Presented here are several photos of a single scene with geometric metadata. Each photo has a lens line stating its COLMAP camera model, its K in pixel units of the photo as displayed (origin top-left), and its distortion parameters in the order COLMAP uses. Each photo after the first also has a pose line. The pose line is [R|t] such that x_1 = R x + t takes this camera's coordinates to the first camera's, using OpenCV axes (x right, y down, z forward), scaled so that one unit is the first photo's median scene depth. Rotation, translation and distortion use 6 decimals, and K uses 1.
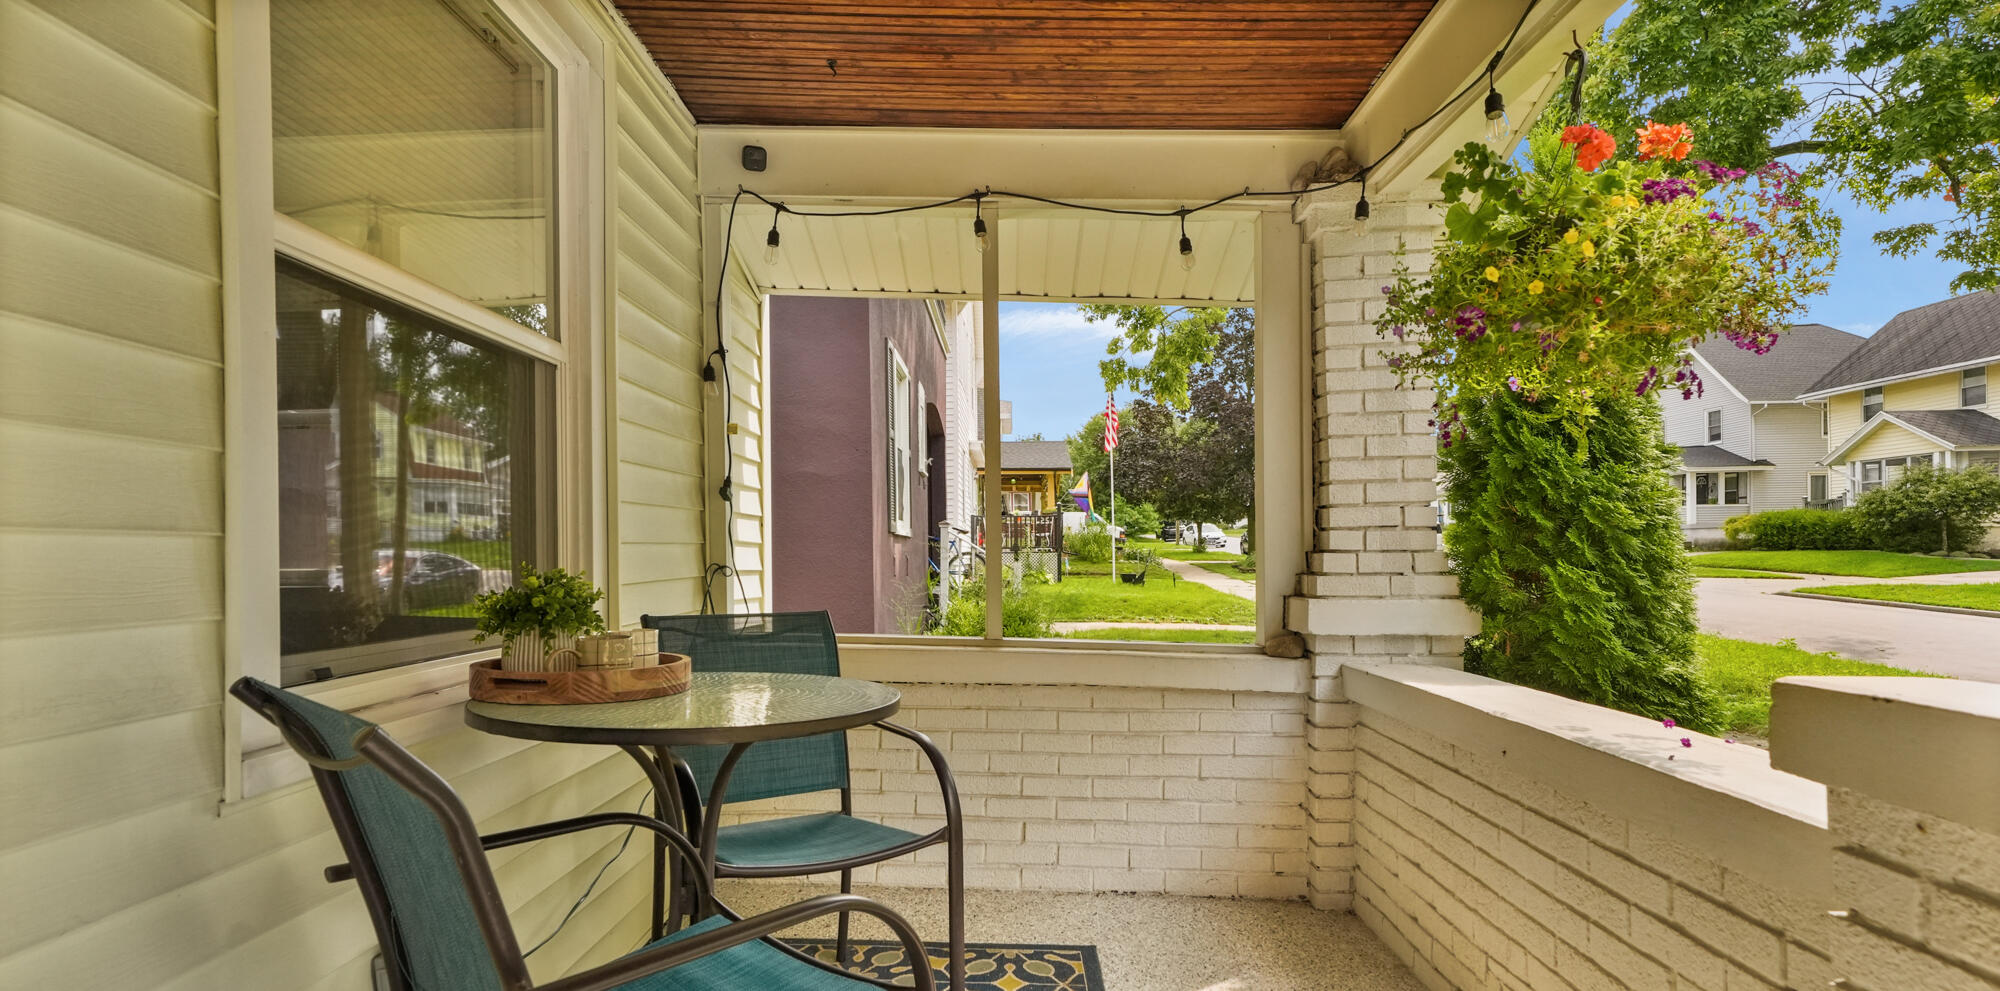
lens RADIAL K [[969.9, 0, 996.9], [0, 969.9, 563.0], [0, 0, 1]] dist [0.003225, 0.005017]
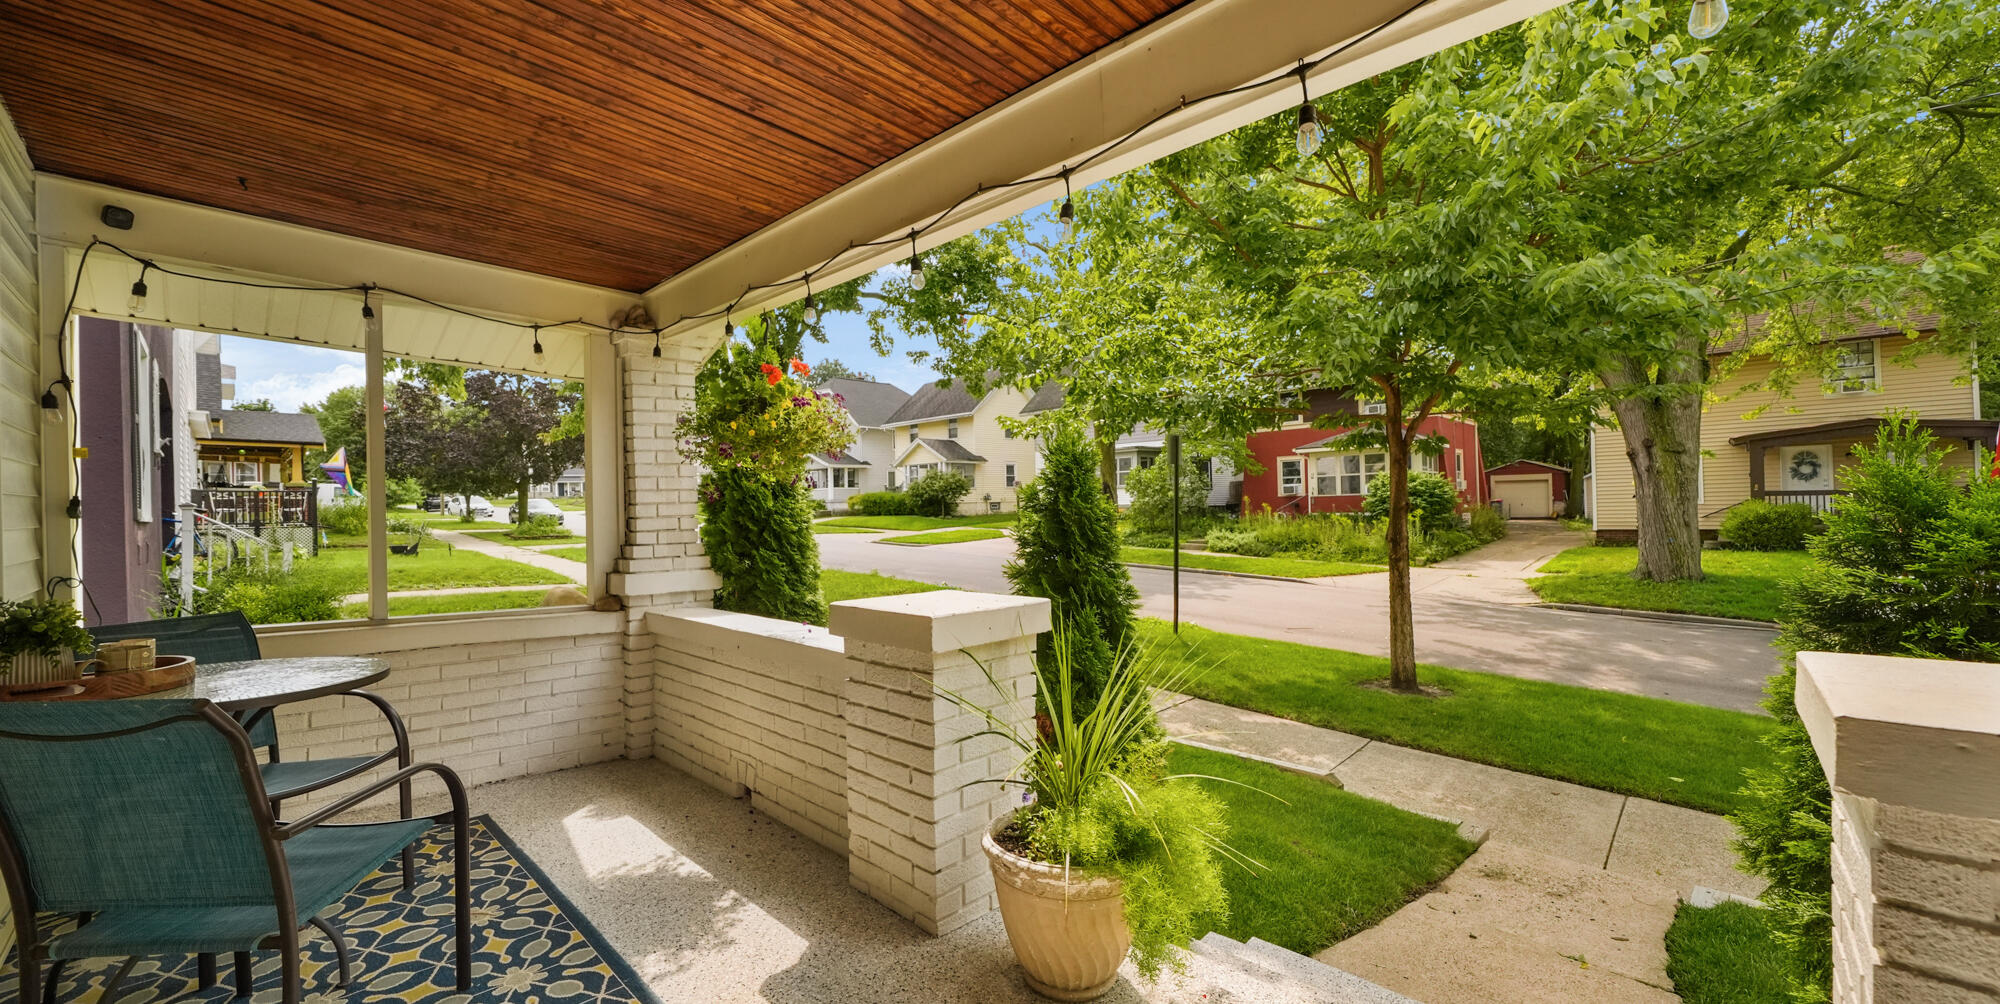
lens RADIAL K [[772.4, 0, 1000.0], [0, 772.4, 502.0], [0, 0, 1]] dist [-0.000204, -0.003237]
pose [[0.674256, 0.002576, 0.738493, -0.213844], [0.015675, 0.999719, -0.017800, -0.051413], [-0.738331, 0.023578, 0.674026, -0.355840]]
